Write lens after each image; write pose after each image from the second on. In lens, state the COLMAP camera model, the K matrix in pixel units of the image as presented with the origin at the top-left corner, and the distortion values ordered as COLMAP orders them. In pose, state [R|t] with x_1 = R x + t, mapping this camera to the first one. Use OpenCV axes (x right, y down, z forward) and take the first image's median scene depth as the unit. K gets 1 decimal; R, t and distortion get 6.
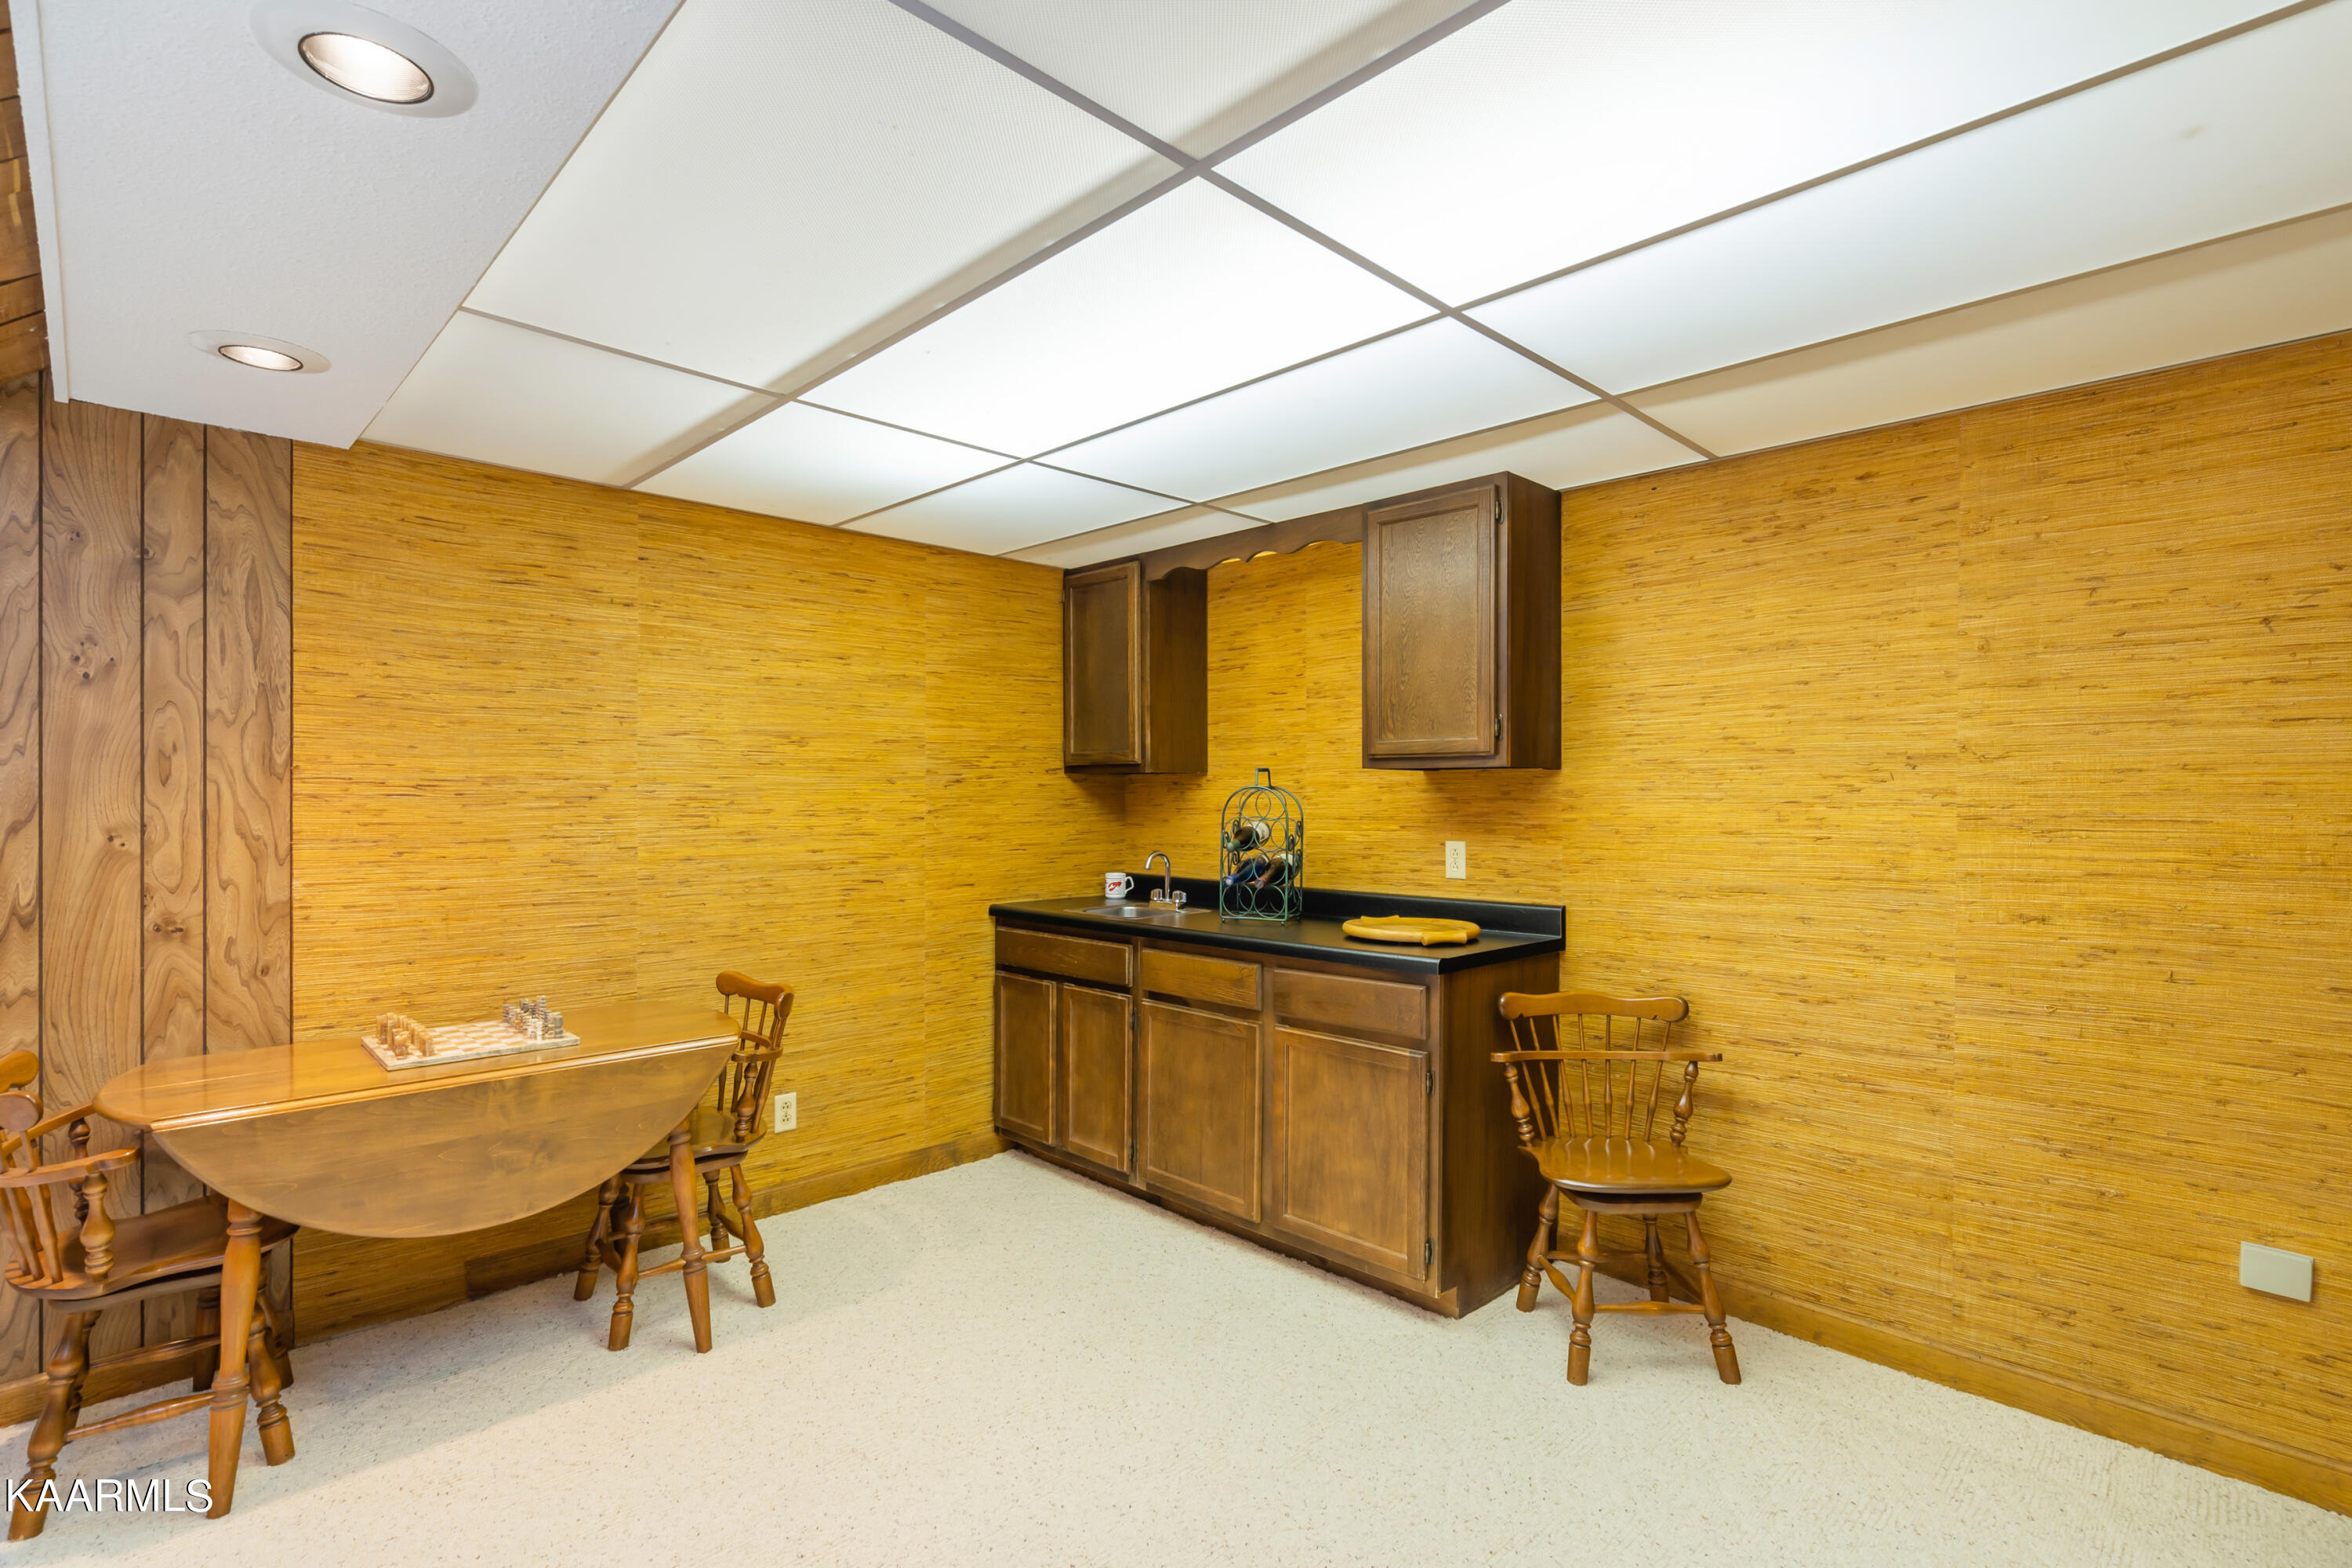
lens RADIAL K [[1077.1, 0, 1165.4], [0, 1077.1, 810.4], [0, 0, 1]] dist [-0.005945, 0.002776]
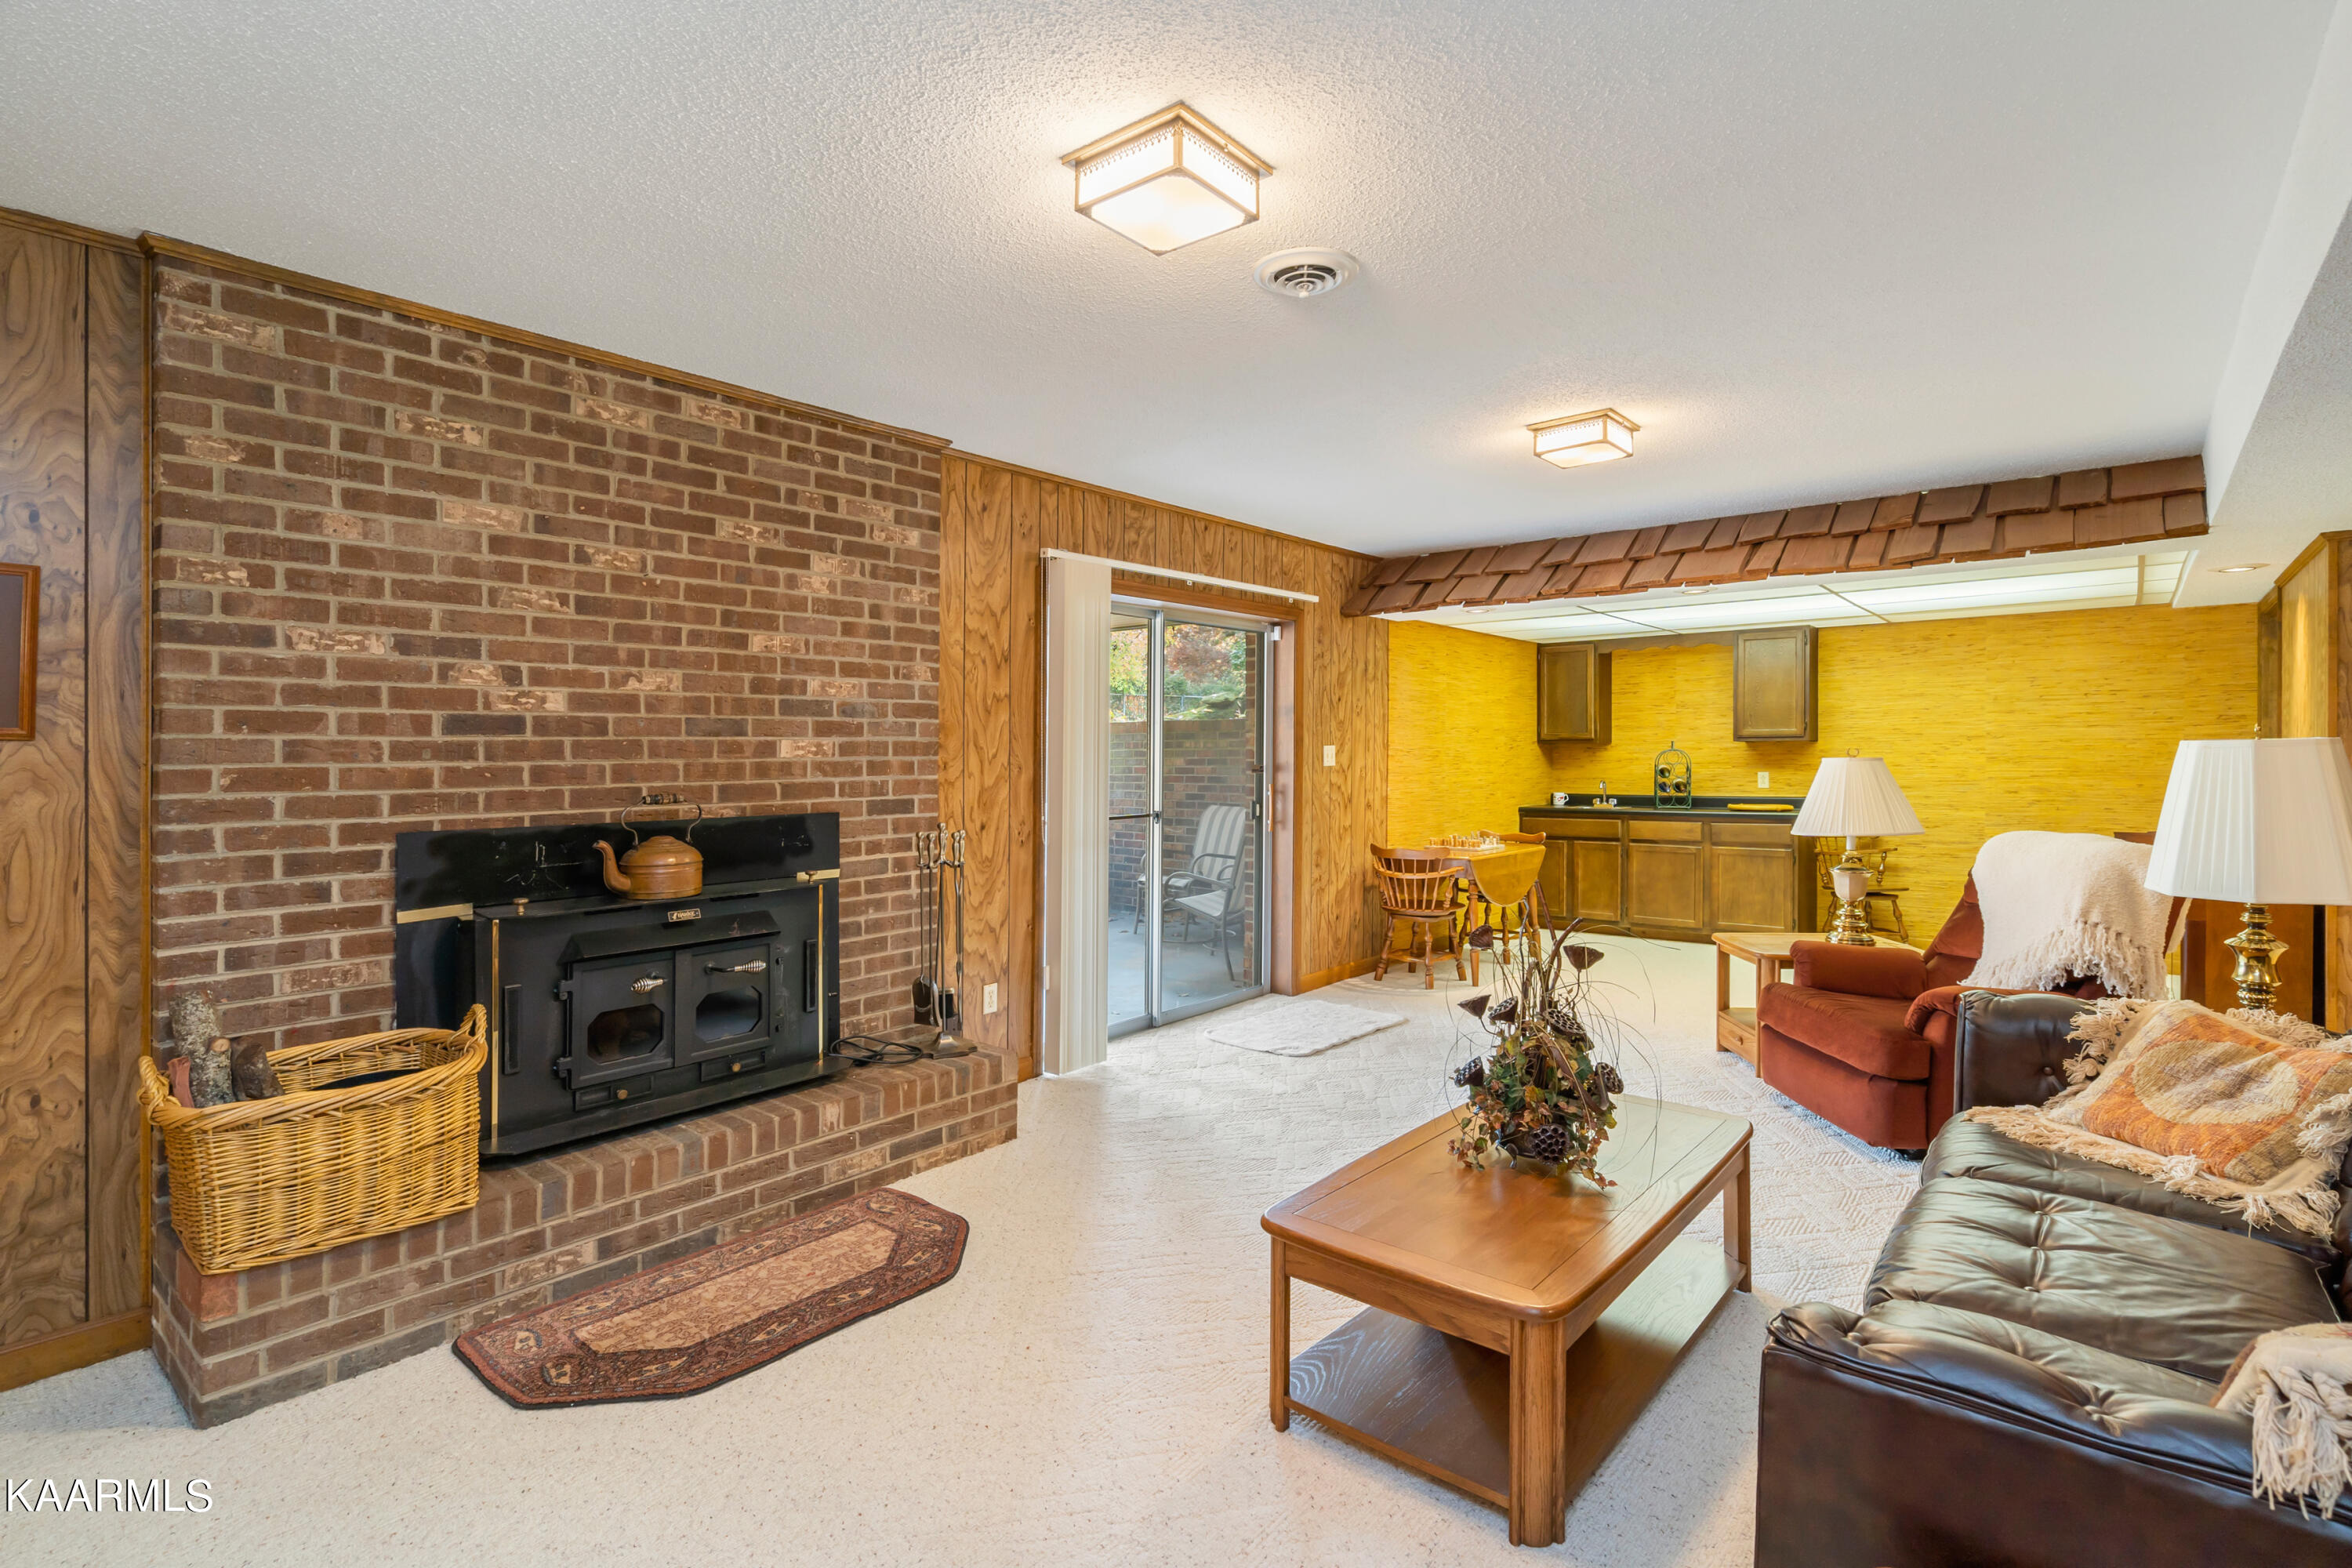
lens RADIAL K [[1101.5, 0, 1136.1], [0, 1101.5, 783.9], [0, 0, 1]] dist [0.003404, -0.000085]
pose [[0.996383, -0.010510, 0.084321, -1.548681], [0.009903, 0.999922, 0.007613, 0.027176], [-0.084394, -0.006751, 0.996410, -1.523961]]
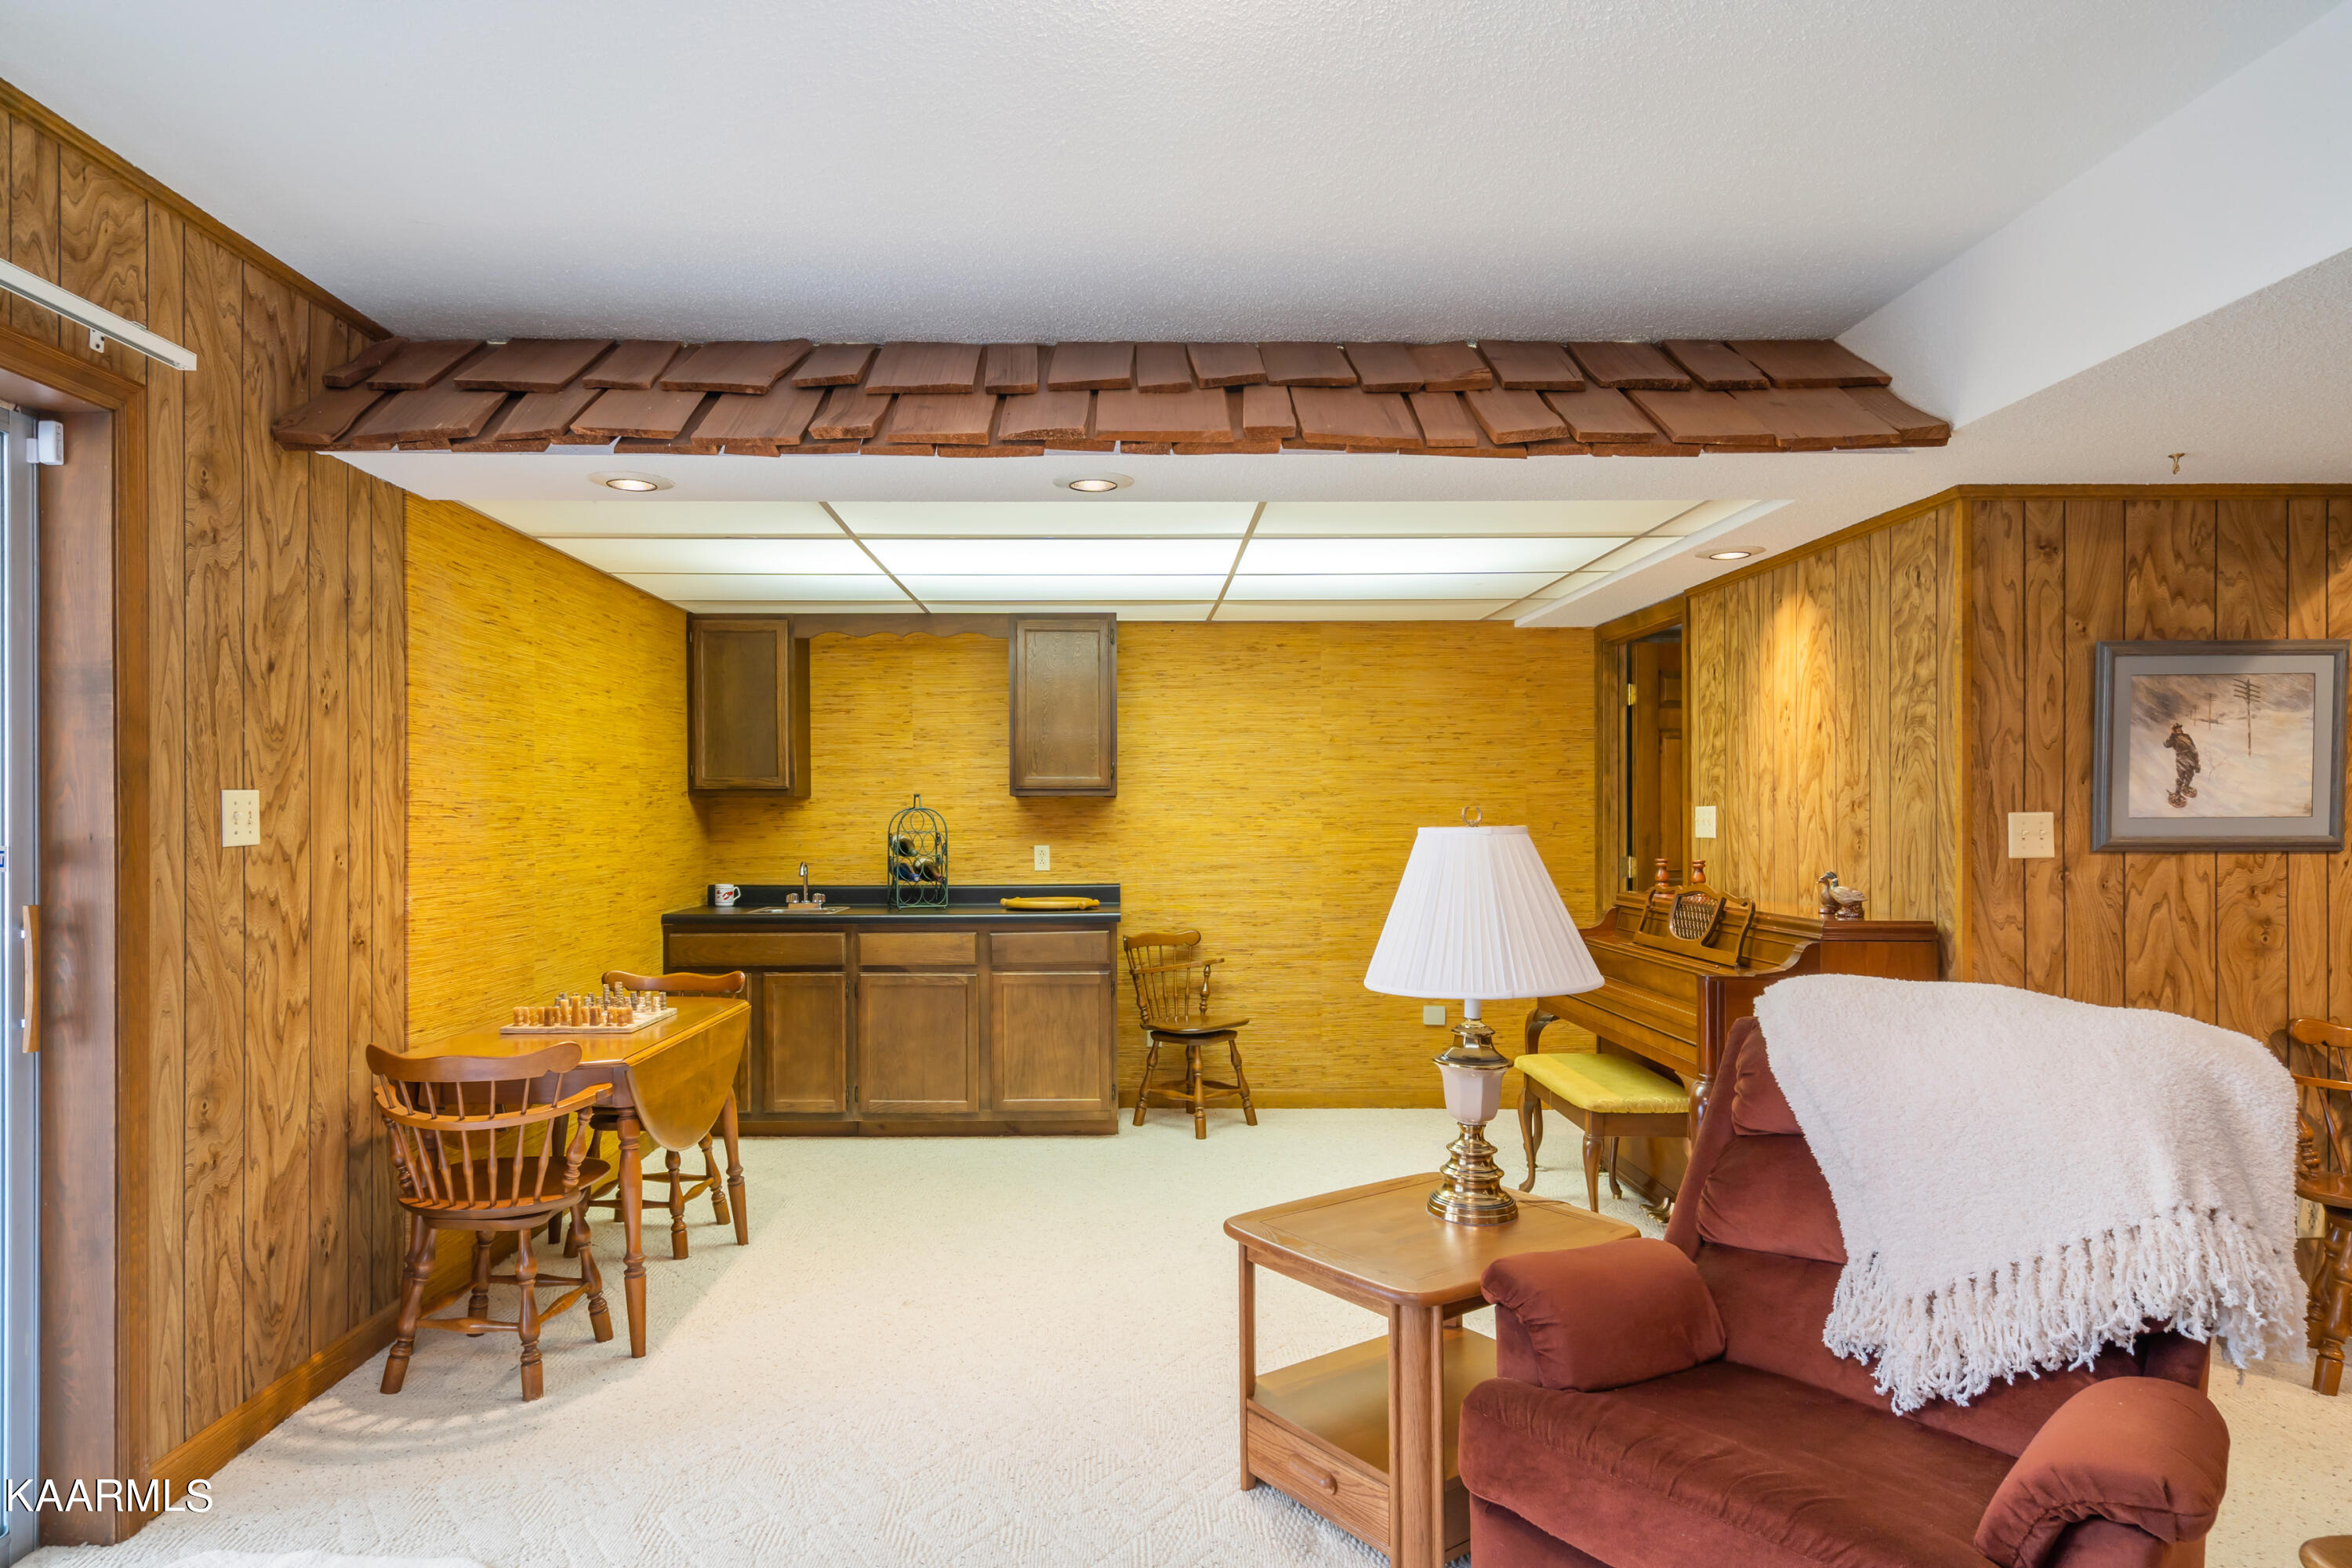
lens RADIAL K [[1381.3, 0, 1073.5], [0, 1381.3, 841.5], [0, 0, 1]] dist [-0.002104, 0.001325]
pose [[0.707484, -0.017606, 0.706510, -1.240199], [0.015077, 0.999838, 0.009818, 0.006588], [-0.706569, 0.003706, 0.707635, -0.435026]]
